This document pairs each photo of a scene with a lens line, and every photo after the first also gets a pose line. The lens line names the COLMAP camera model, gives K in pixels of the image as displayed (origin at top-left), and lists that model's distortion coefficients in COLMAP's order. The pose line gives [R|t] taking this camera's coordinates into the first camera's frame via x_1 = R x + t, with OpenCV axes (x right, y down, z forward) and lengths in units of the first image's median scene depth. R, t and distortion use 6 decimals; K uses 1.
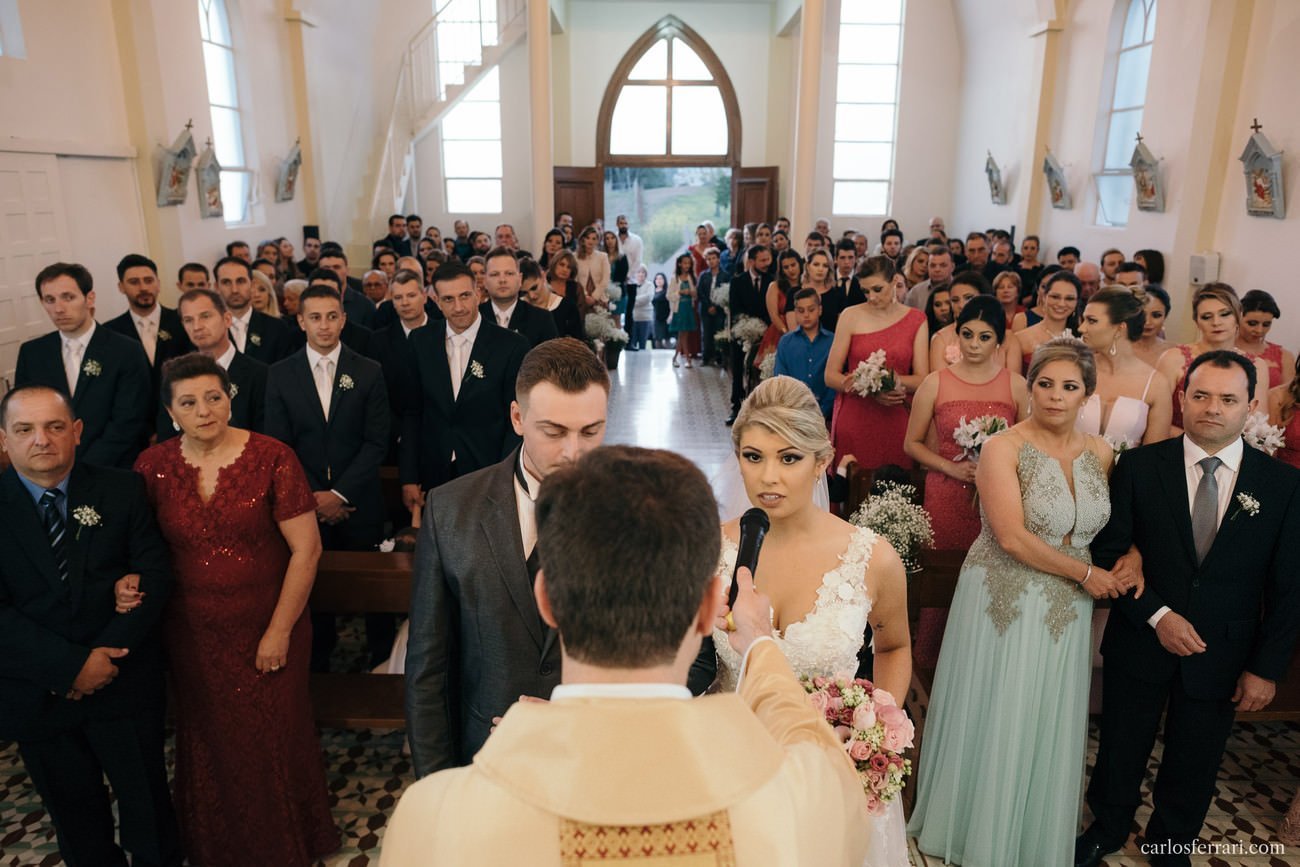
lens RADIAL K [[894.8, 0, 657.2], [0, 894.8, 430.7], [0, 0, 1]] dist [-0.027619, 0.005080]
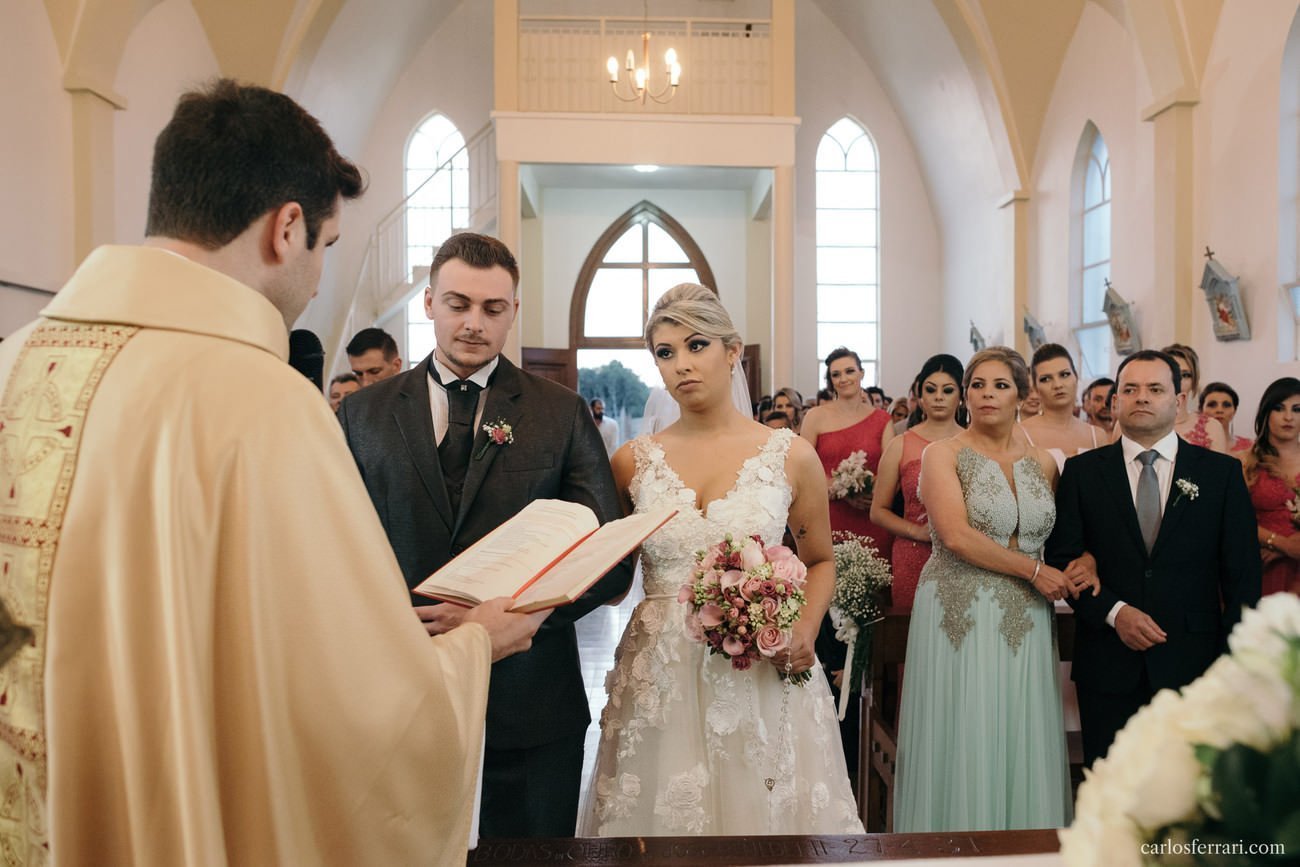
lens RADIAL K [[1001.1, 0, 693.3], [0, 1001.1, 433.0], [0, 0, 1]] dist [-0.038928, 0.001585]
pose [[0.998914, -0.010677, 0.045354, 0.024055], [0.021722, 0.967853, -0.250578, 0.101536], [-0.041220, 0.251291, 0.967033, -0.021797]]
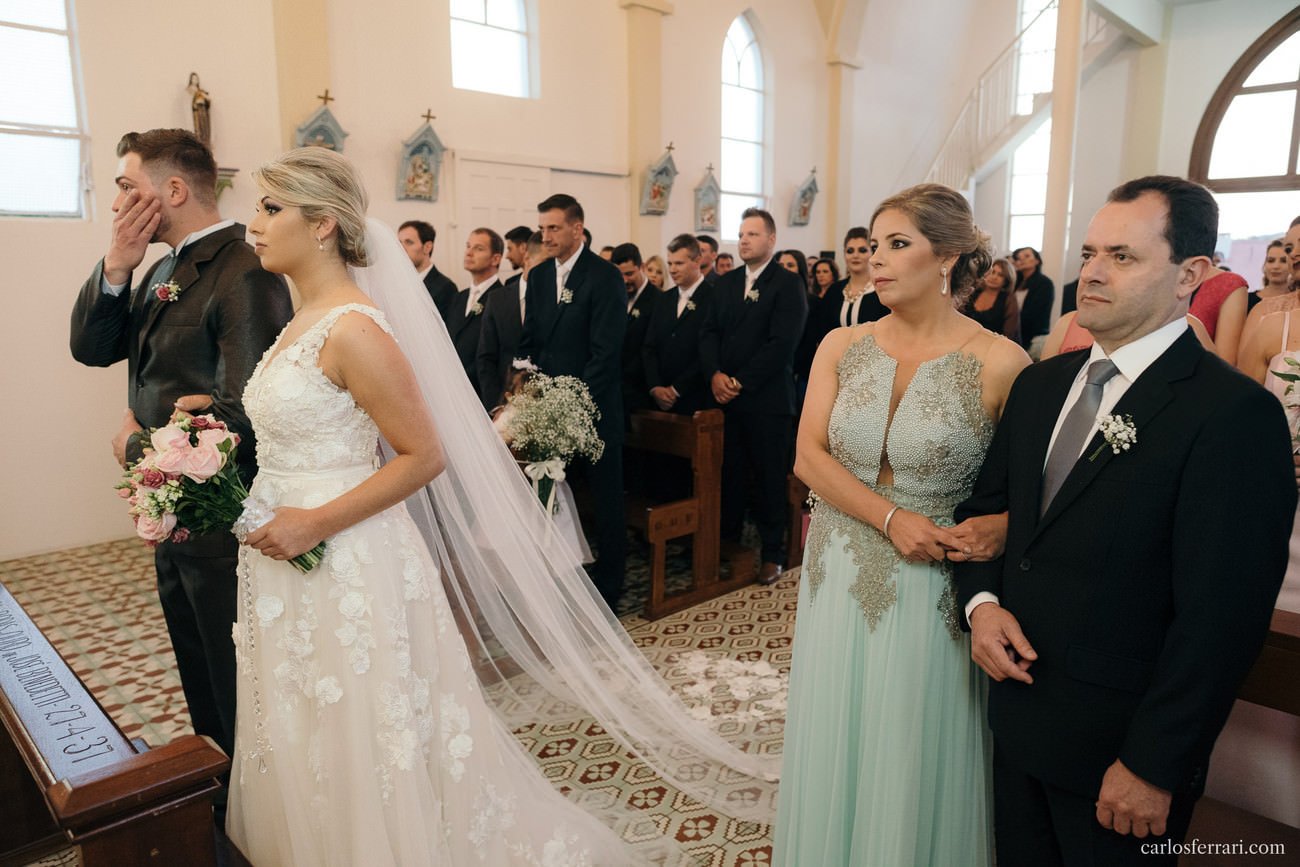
lens RADIAL K [[894.8, 0, 657.2], [0, 894.8, 430.7], [0, 0, 1]] dist [-0.027619, 0.005080]
pose [[0.715352, 0.119745, -0.688428, 0.295643], [-0.181282, 0.983278, -0.017341, 0.049407], [0.674840, 0.137205, 0.725097, 0.144584]]
